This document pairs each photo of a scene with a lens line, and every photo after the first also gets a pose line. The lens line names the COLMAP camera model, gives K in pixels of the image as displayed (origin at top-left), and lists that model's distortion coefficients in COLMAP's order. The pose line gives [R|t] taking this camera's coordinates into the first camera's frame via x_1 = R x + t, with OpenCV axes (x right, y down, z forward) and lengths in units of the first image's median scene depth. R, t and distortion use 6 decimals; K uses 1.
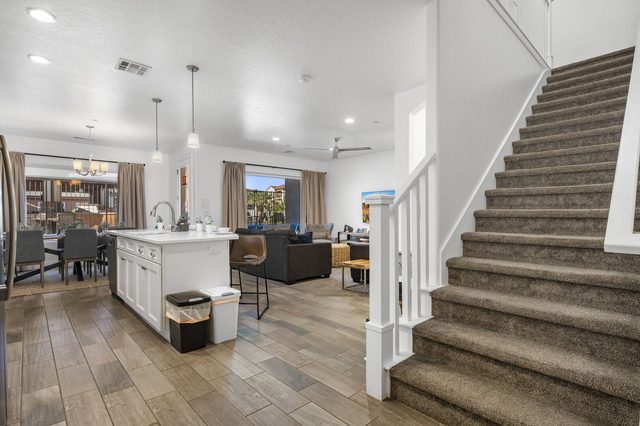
lens RADIAL K [[320.4, 0, 332.0], [0, 320.4, 214.0], [0, 0, 1]] dist [-0.000285, -0.000506]
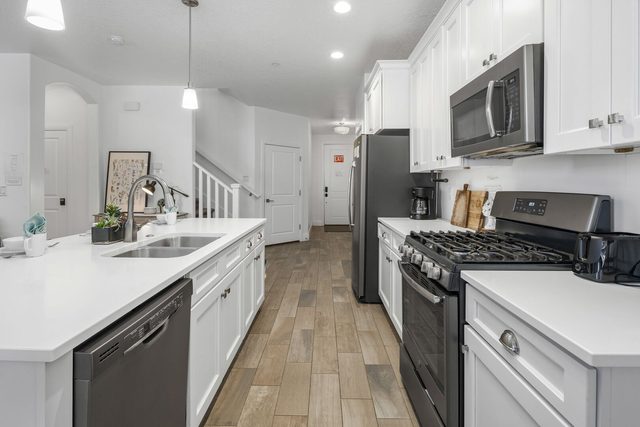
lens RADIAL K [[311.9, 0, 319.5], [0, 311.9, 182.7], [0, 0, 1]] dist [0.000309, -0.000107]
pose [[-0.709860, 0.002545, 0.704338, -0.551390], [-0.000862, 0.999990, -0.004482, -0.013491], [-0.704342, -0.003789, -0.709851, 0.625291]]
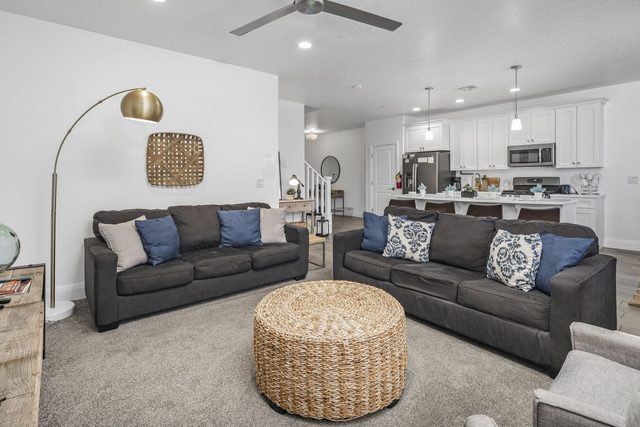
lens RADIAL K [[311.9, 0, 319.5], [0, 311.9, 182.7], [0, 0, 1]] dist [0.000309, -0.000107]
pose [[-0.995186, 0.006811, 0.097769, -0.032352], [0.008441, 0.999832, 0.016267, -0.011189], [-0.097642, 0.017014, -0.995076, 1.217970]]
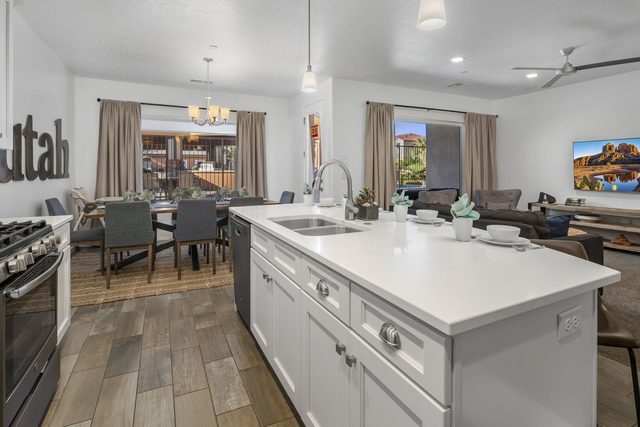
lens RADIAL K [[317.4, 0, 327.9], [0, 317.4, 167.4], [0, 0, 1]] dist [0.000571, 0.000088]
pose [[0.960813, -0.001112, -0.277196, -0.220848], [-0.000820, 0.999976, -0.006853, -0.013414], [0.277198, 0.006812, 0.960789, 0.287447]]
